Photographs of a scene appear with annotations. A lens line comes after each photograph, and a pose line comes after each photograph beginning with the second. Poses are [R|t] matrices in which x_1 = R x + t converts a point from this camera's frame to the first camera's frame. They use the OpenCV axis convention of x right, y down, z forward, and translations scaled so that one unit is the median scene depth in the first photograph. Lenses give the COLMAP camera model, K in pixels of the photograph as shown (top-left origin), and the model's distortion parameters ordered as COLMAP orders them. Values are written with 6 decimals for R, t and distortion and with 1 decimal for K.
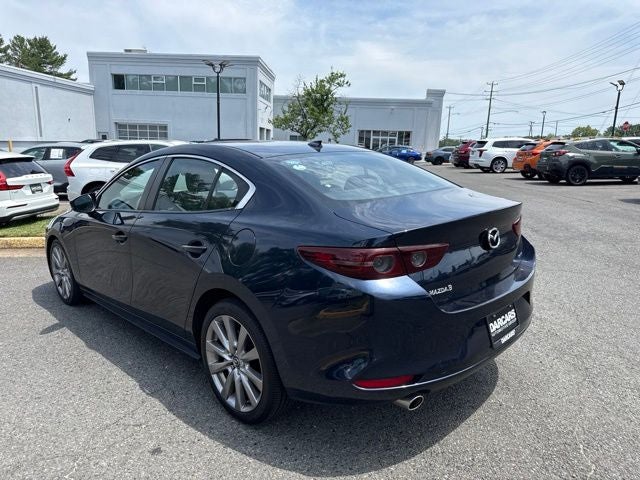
lens RADIAL K [[455.5, 0, 314.7], [0, 455.5, 238.9], [0, 0, 1]] dist [0.031096, -0.039479]
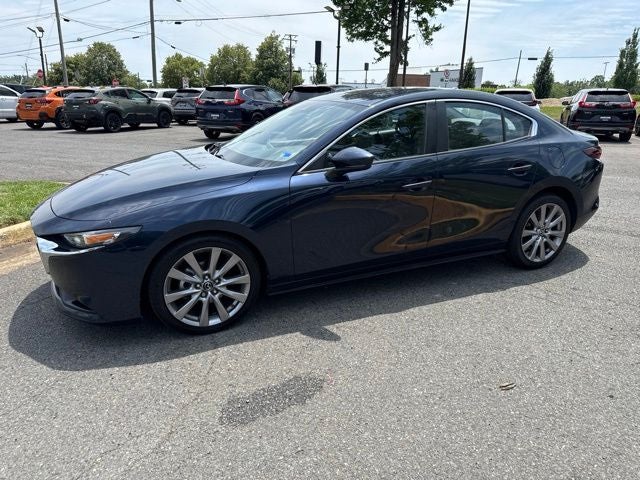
lens RADIAL K [[455.5, 0, 319.1], [0, 455.5, 242.2], [0, 0, 1]] dist [0.031096, -0.039479]
pose [[0.347984, -0.266690, 0.898768, -0.218180], [0.164482, 0.961183, 0.221526, -0.021100], [-0.922959, 0.070743, 0.378341, 0.128042]]
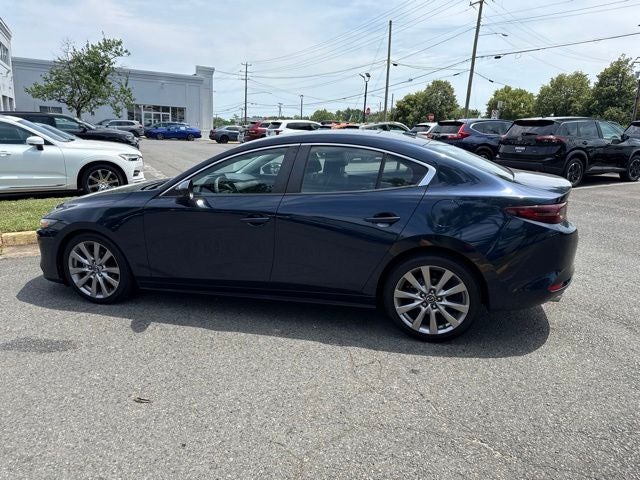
lens RADIAL K [[455.5, 0, 318.5], [0, 455.5, 241.5], [0, 0, 1]] dist [0.031096, -0.039479]
pose [[0.864997, -0.103850, 0.490912, -0.126209], [0.077438, 0.994256, 0.073883, -0.003018], [-0.495765, -0.025893, 0.868071, 0.000087]]
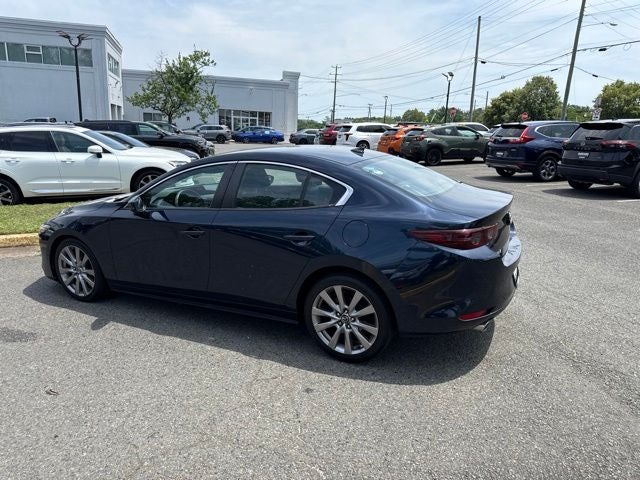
lens RADIAL K [[455.5, 0, 314.8], [0, 455.5, 240.8], [0, 0, 1]] dist [0.031096, -0.039479]
pose [[0.948463, -0.068656, 0.309362, -0.074945], [0.053389, 0.996914, 0.057558, -0.004962], [-0.312359, -0.038075, 0.949201, -0.026660]]
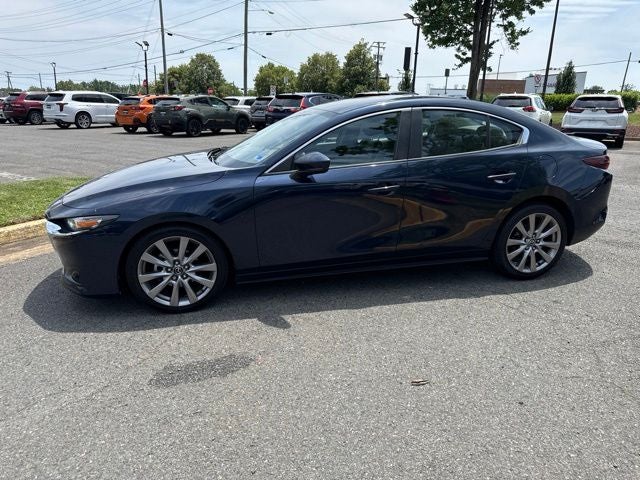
lens RADIAL K [[455.5, 0, 318.8], [0, 455.5, 241.5], [0, 0, 1]] dist [0.031096, -0.039479]
pose [[0.517737, -0.230144, 0.824004, -0.211774], [0.147716, 0.972721, 0.178868, -0.014343], [-0.842691, 0.029112, 0.537609, 0.088496]]
